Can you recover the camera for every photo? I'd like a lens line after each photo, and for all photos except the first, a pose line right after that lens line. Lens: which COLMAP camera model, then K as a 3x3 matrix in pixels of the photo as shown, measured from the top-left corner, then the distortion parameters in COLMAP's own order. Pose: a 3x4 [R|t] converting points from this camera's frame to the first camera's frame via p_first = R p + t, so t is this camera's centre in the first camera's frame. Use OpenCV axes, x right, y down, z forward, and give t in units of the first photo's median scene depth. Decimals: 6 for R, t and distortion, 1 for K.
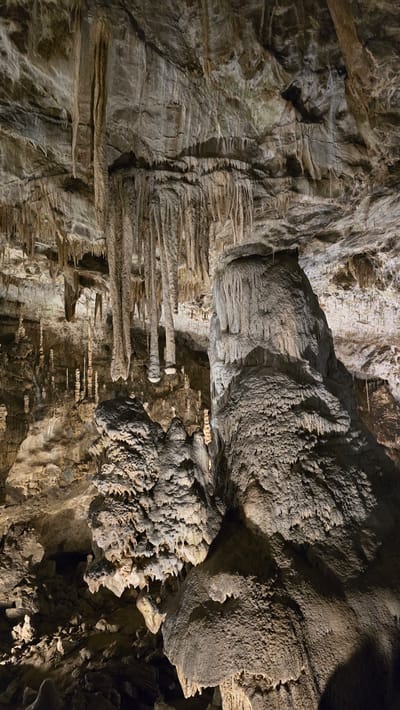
lens RADIAL K [[520.8, 0, 198.2], [0, 520.8, 358.7], [0, 0, 1]] dist [0.057608, -0.067556]
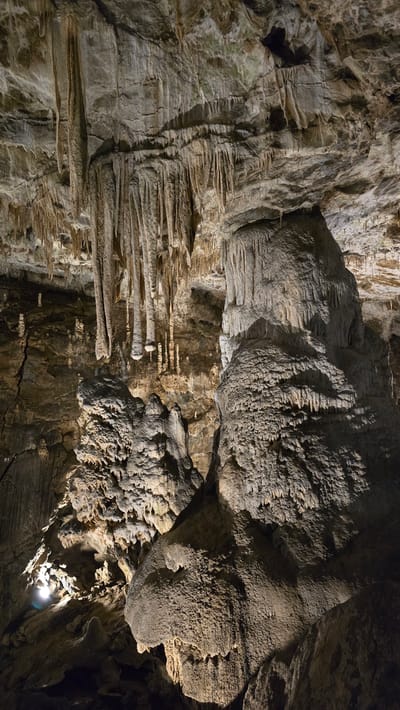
lens RADIAL K [[520.8, 0, 198.2], [0, 520.8, 358.7], [0, 0, 1]] dist [0.057608, -0.067556]
pose [[0.923028, -0.021569, -0.384128, 0.419034], [0.047681, 0.997143, 0.058585, -0.011397], [0.381767, -0.072391, 0.921419, 0.078619]]
